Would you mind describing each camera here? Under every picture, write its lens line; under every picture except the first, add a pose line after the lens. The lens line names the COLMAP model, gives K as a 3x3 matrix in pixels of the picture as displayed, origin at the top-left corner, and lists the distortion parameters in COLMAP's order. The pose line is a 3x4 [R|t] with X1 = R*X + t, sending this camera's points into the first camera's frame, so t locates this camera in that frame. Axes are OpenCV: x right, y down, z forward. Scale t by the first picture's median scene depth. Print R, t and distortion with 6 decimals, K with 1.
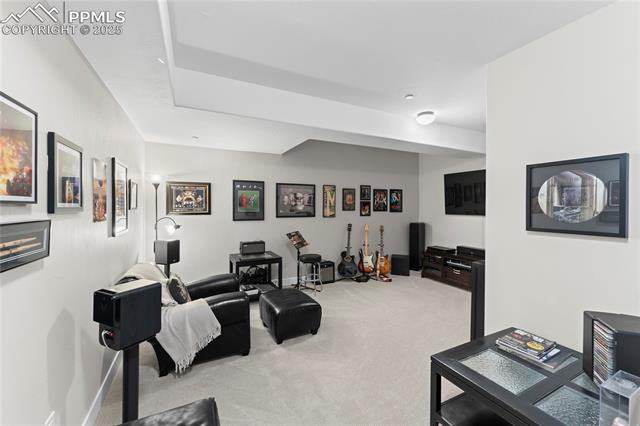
lens RADIAL K [[260.2, 0, 320.1], [0, 260.2, 208.4], [0, 0, 1]] dist [-0.000186, -0.000001]
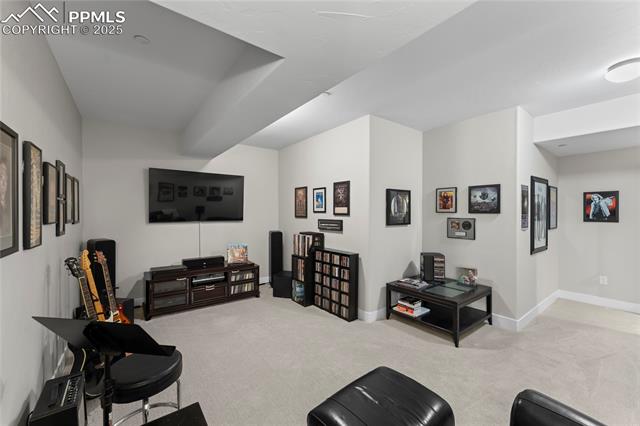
lens RADIAL K [[260.2, 0, 320.3], [0, 260.2, 213.0], [0, 0, 1]] dist [-0.000186, -0.000001]
pose [[-0.189172, -0.006285, 0.981924, -0.897479], [0.007456, 0.999941, 0.007837, -0.016321], [-0.981916, 0.008804, -0.189114, 1.873493]]
